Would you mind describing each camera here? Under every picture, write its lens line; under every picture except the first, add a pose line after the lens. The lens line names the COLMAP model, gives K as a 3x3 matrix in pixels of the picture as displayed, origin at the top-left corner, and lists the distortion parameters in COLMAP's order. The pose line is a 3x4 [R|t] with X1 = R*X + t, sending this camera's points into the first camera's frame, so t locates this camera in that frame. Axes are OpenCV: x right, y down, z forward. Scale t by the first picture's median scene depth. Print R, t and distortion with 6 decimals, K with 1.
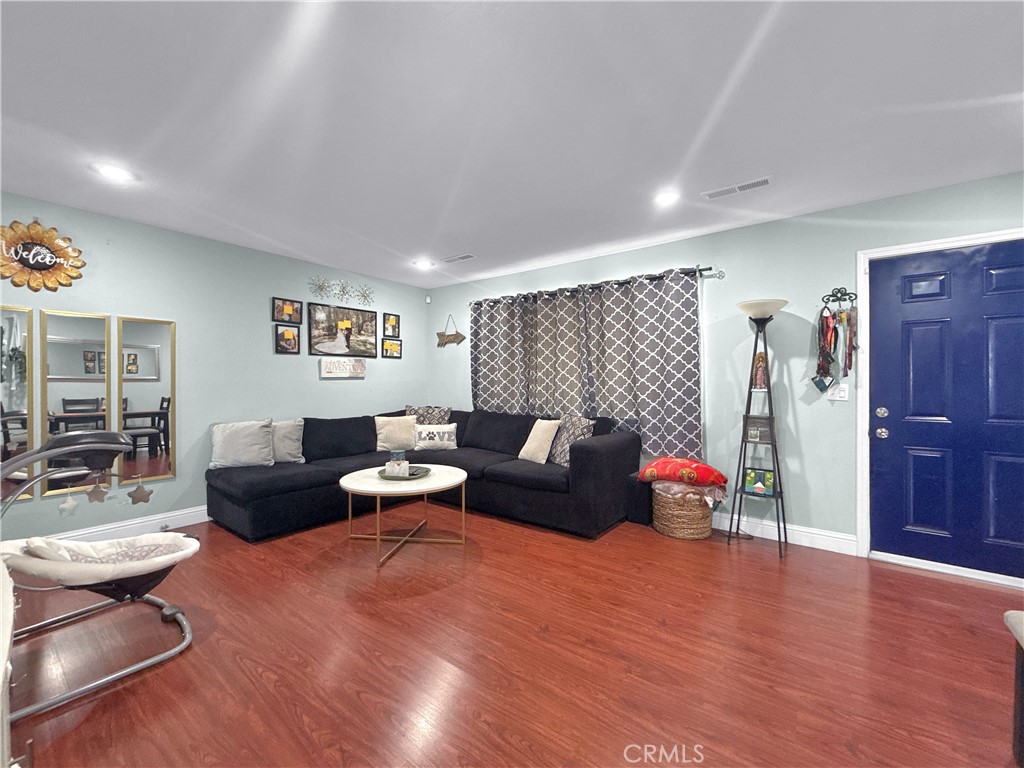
lens RADIAL K [[417.5, 0, 511.6], [0, 417.5, 398.6], [0, 0, 1]] dist [-0.001254, 0.000026]
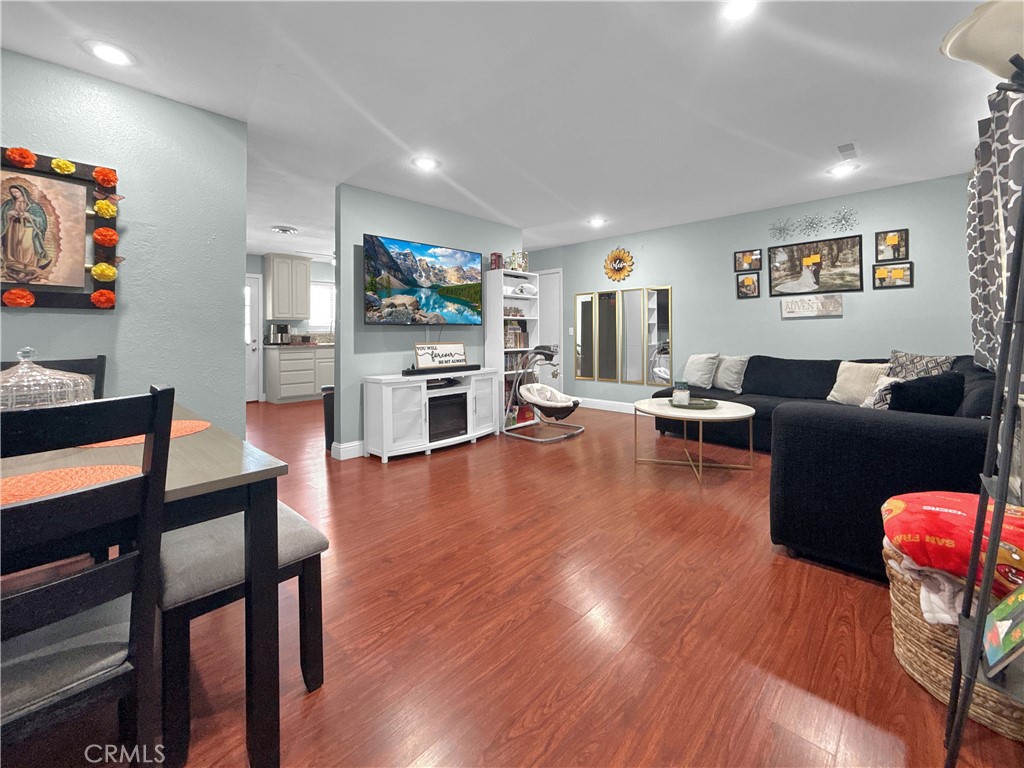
lens RADIAL K [[426.6, 0, 510.5], [0, 426.6, 333.8], [0, 0, 1]] dist [0.000055, -0.000016]
pose [[-0.113886, 0.001363, -0.993493, 0.624014], [-0.028974, 0.999569, 0.004693, 0.002776], [0.993071, 0.029320, -0.113797, 0.442058]]
